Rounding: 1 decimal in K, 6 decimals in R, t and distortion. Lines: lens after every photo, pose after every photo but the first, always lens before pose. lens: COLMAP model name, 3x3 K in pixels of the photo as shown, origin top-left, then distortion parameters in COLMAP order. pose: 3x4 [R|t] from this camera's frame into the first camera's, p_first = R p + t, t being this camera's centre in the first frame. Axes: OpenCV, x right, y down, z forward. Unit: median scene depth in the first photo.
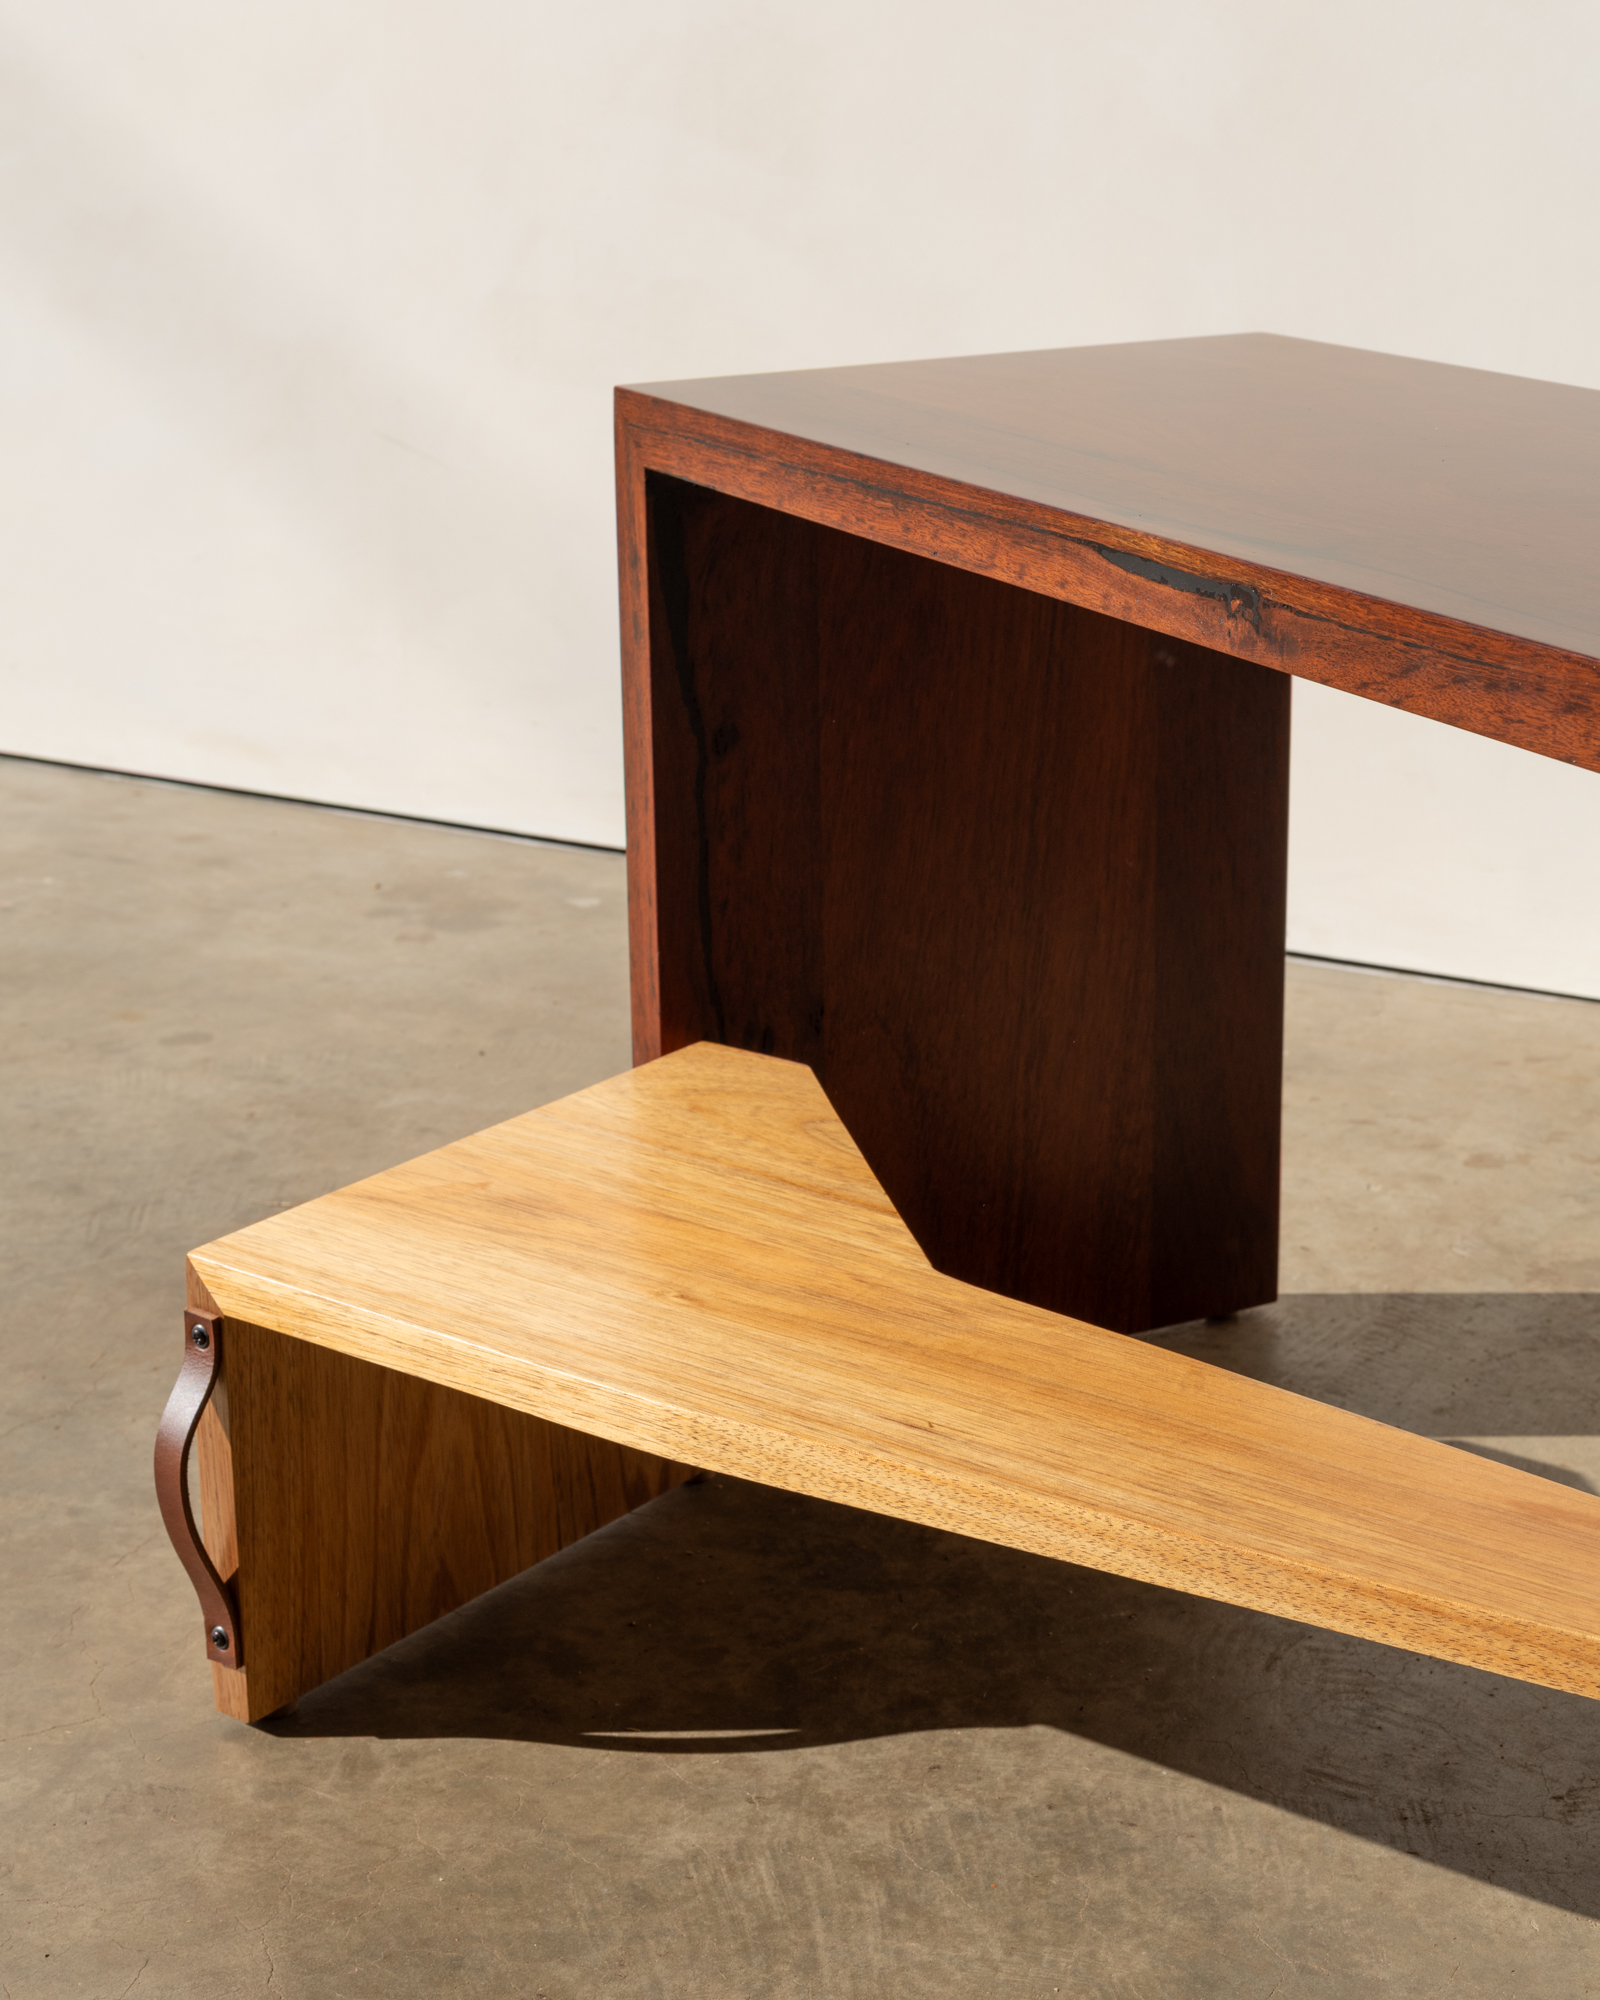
lens RADIAL K [[3522.2, 0, 843.4], [0, 3522.2, 1000.0], [0, 0, 1]] dist [0.011663, 0.153498]
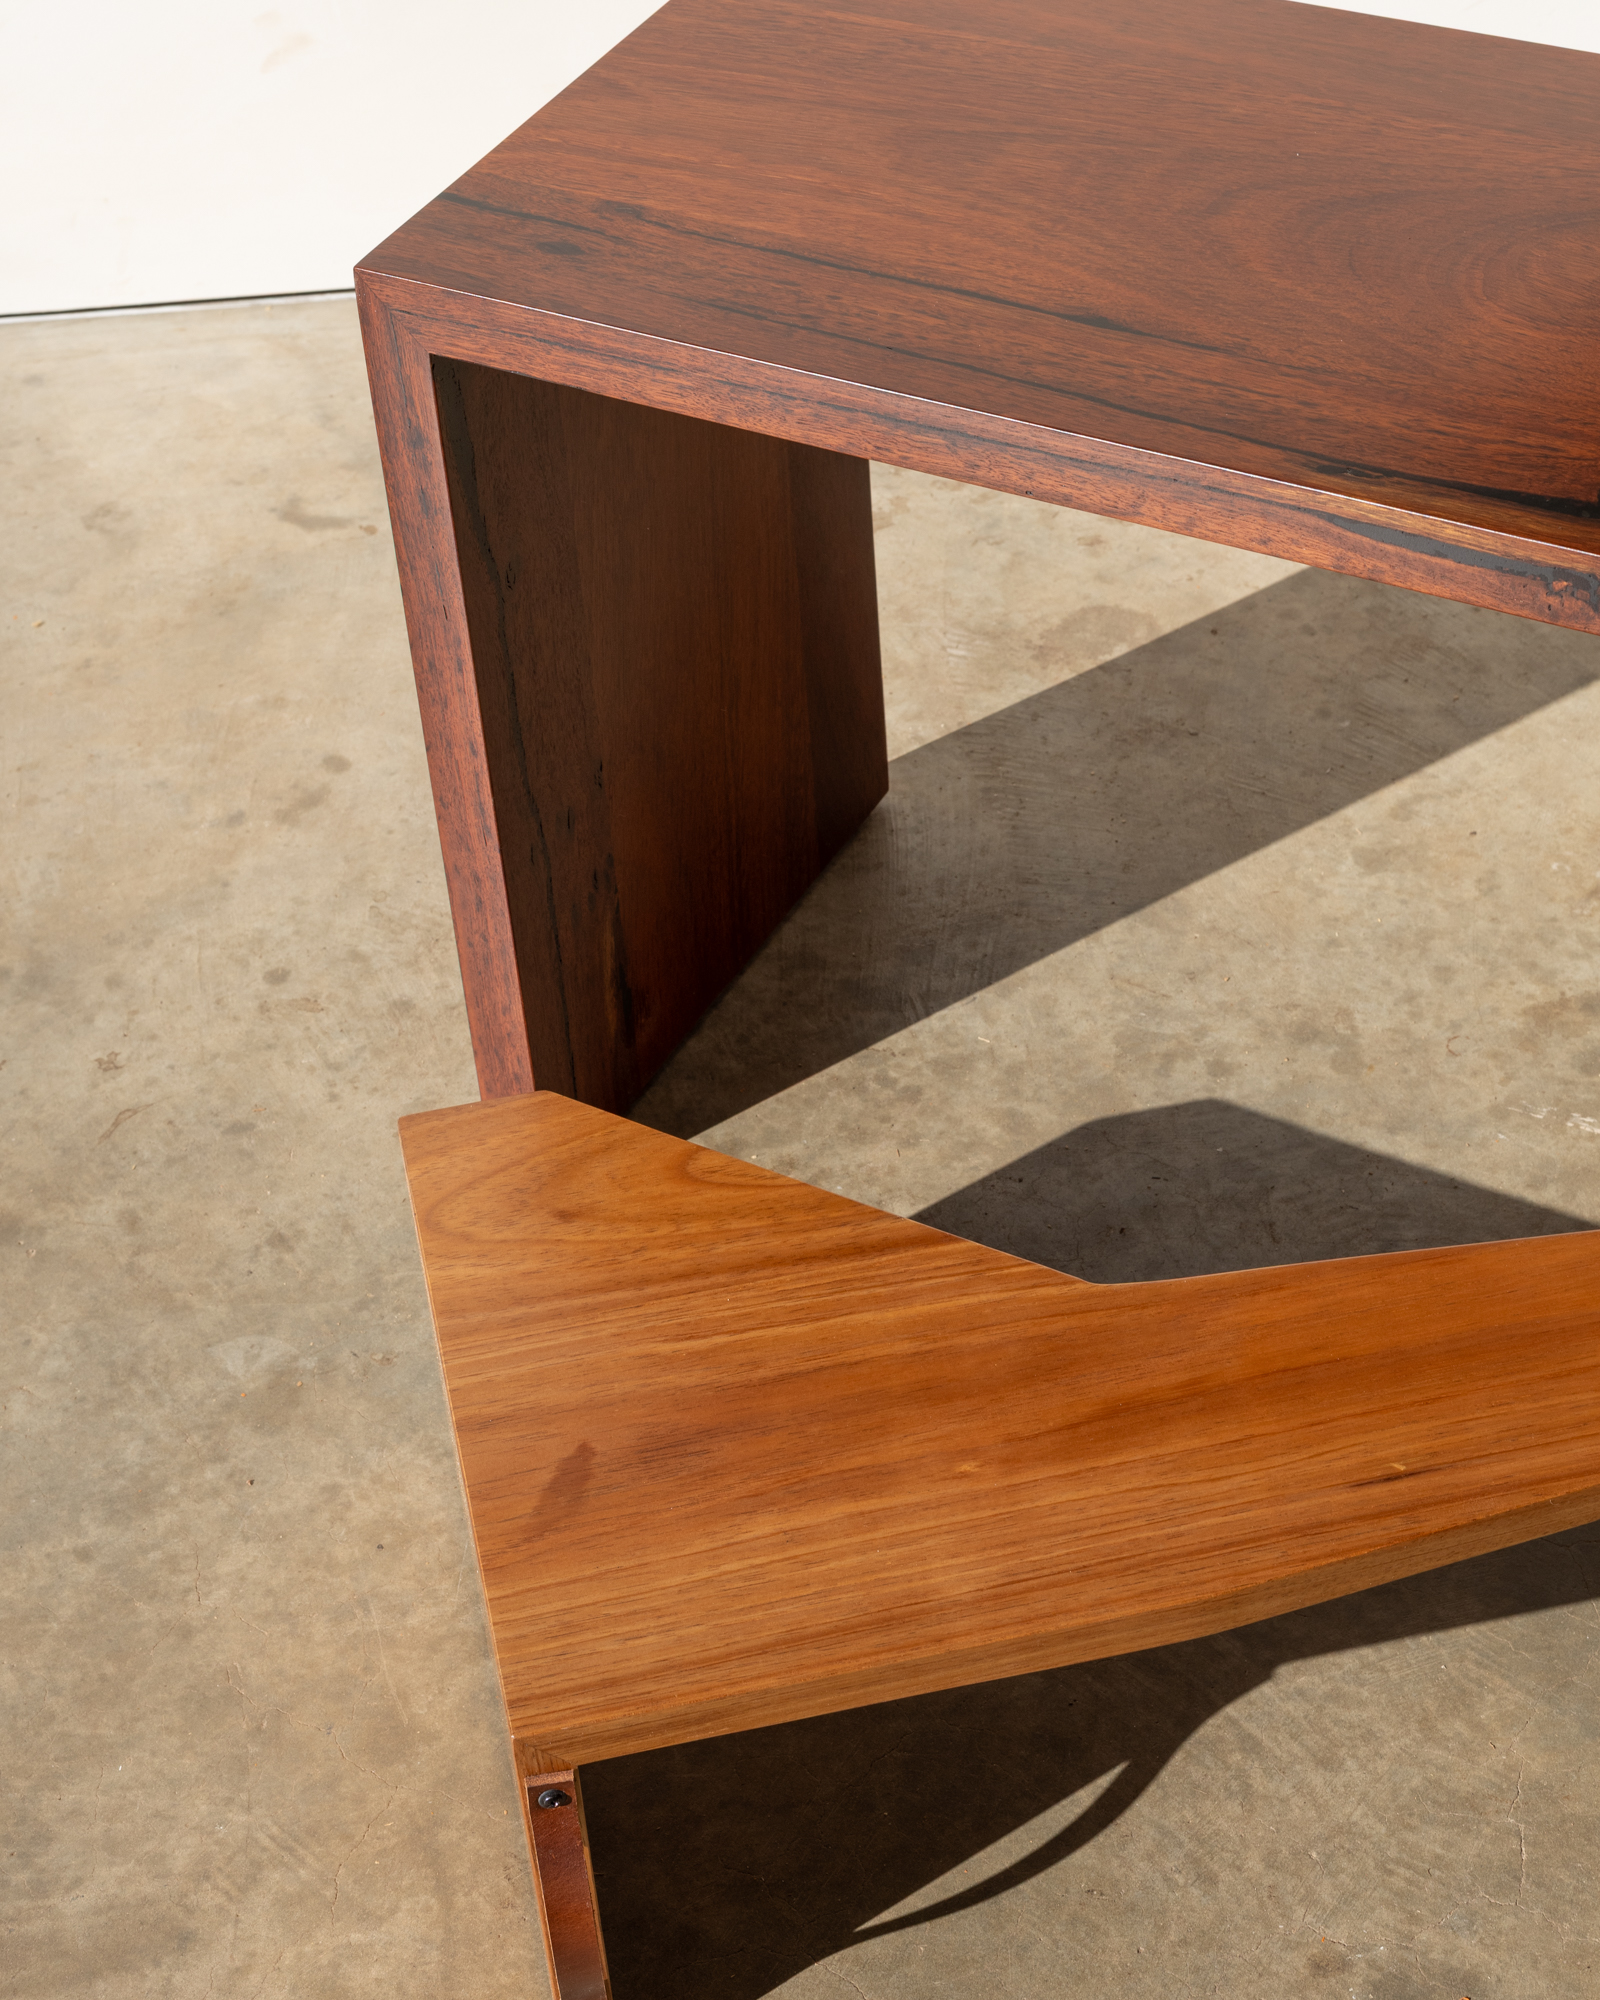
lens RADIAL K [[3642.5, 0, 798.8], [0, 3642.5, 854.9], [0, 0, 1]] dist [-0.005552, 0.190036]
pose [[0.831153, -0.376622, 0.409073, -0.466617], [0.215340, 0.896294, 0.387667, -0.431733], [-0.512654, -0.234121, 0.826059, 0.172468]]
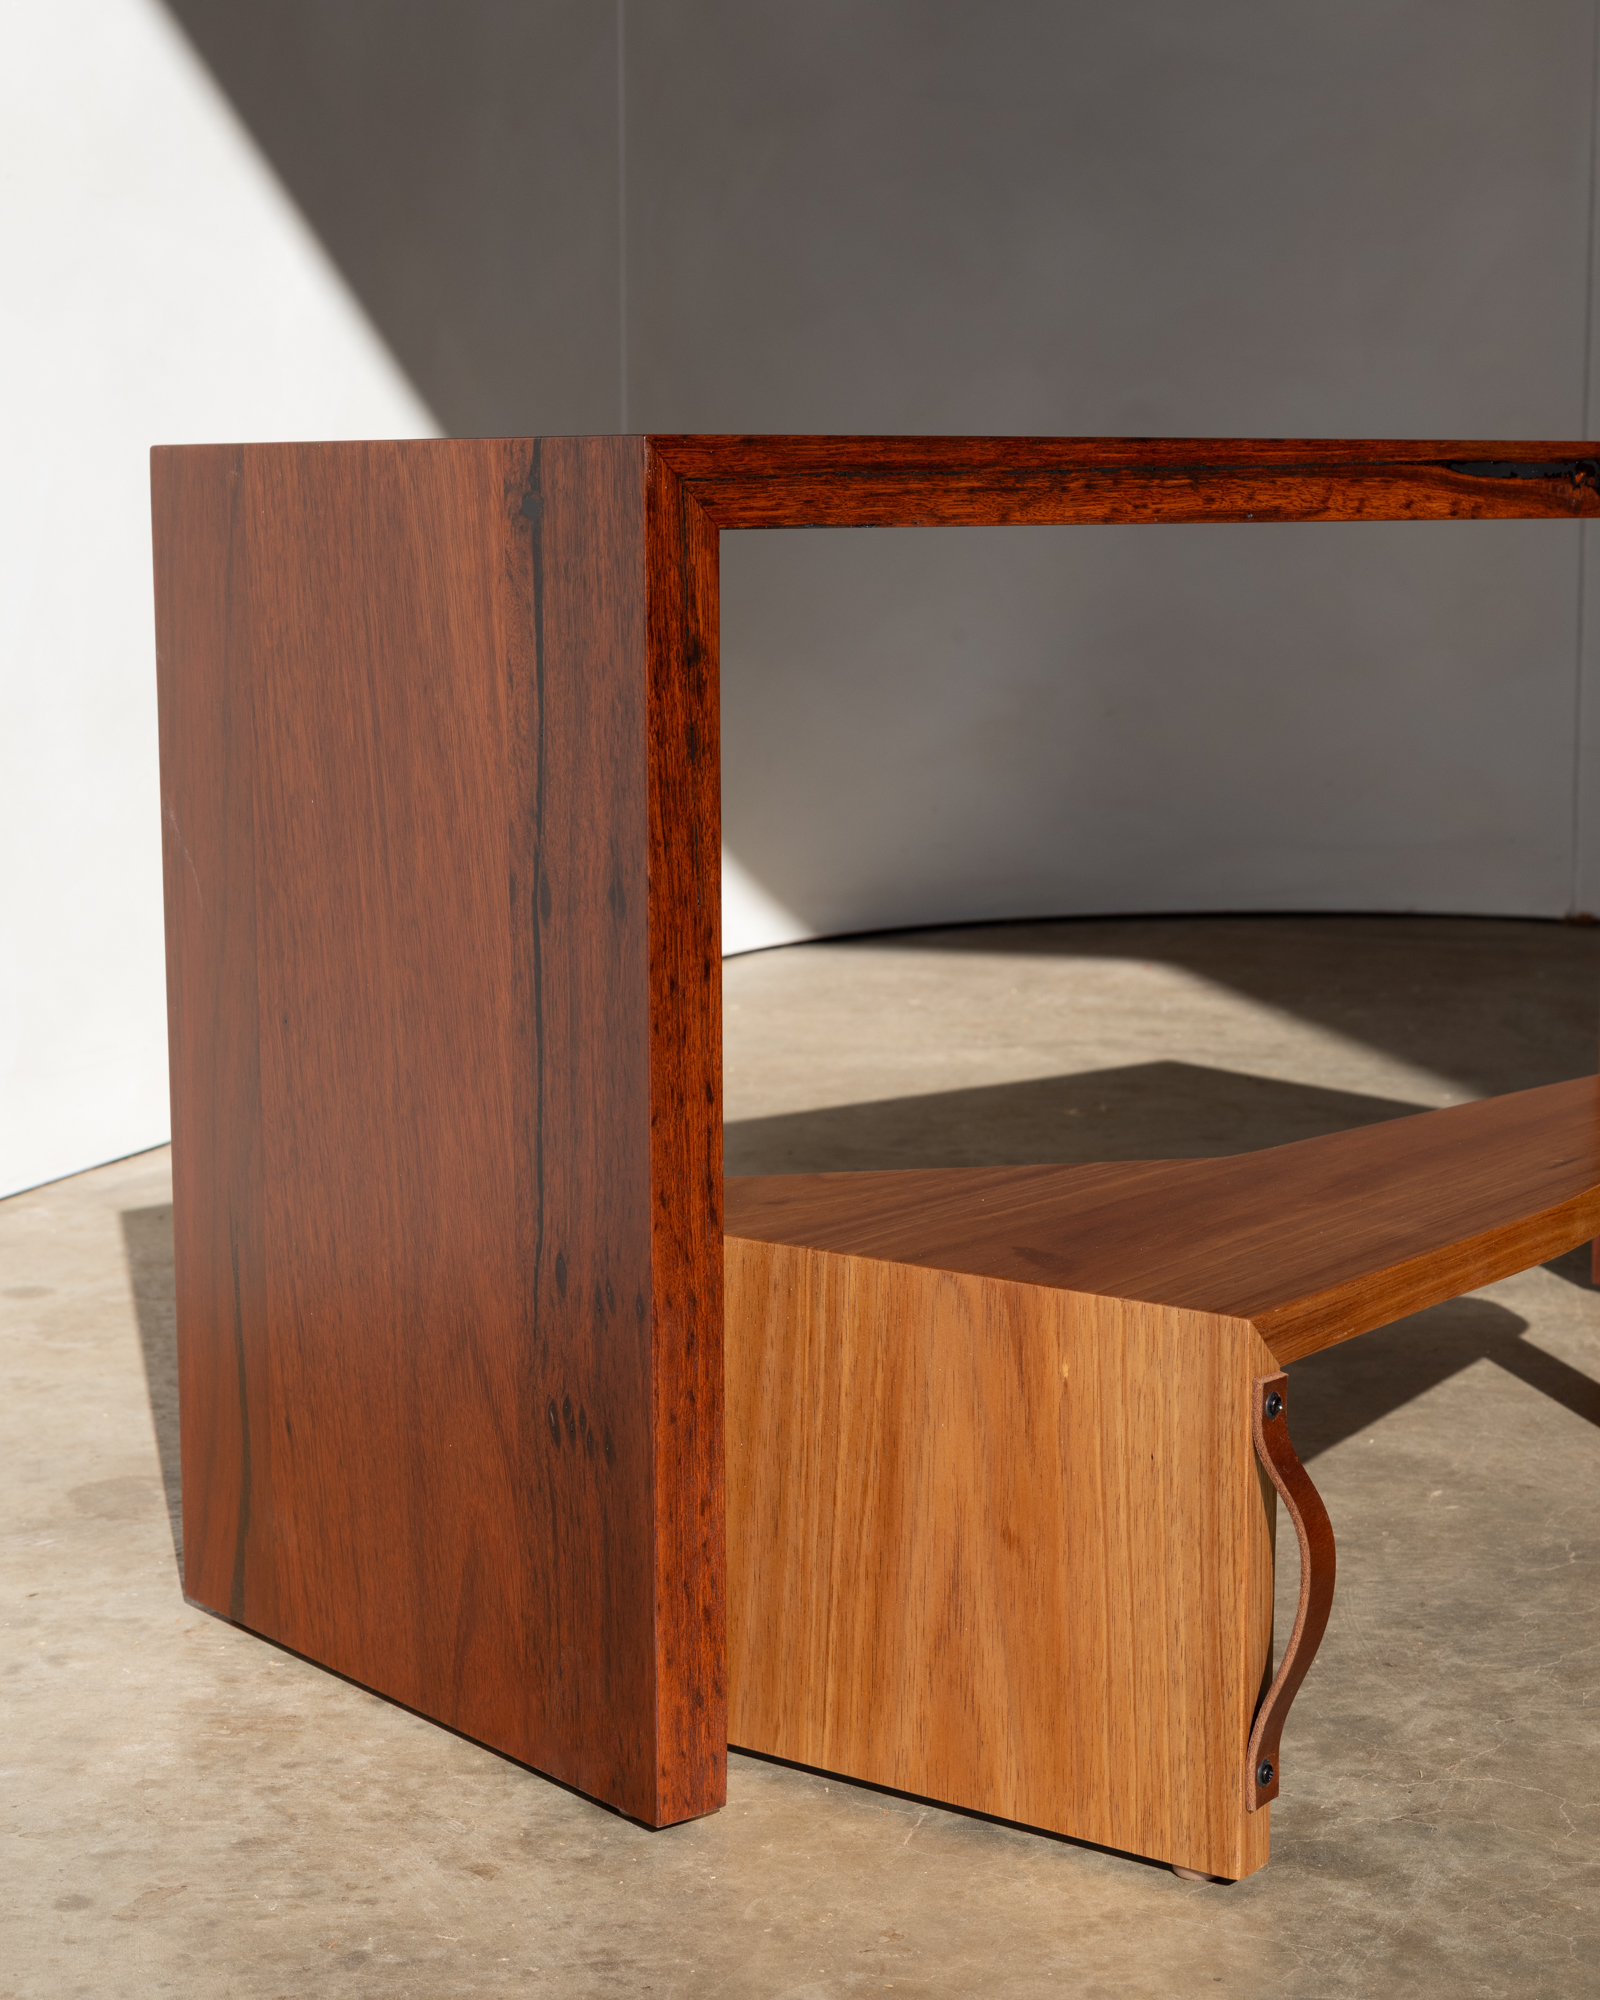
lens RADIAL K [[3522.2, 0, 843.4], [0, 3522.2, 1000.0], [0, 0, 1]] dist [0.011663, 0.153498]
pose [[-0.193528, -0.134925, 0.971773, -0.951053], [0.301859, 0.934262, 0.189831, -0.229837], [-0.933503, 0.330076, -0.140077, 1.240969]]
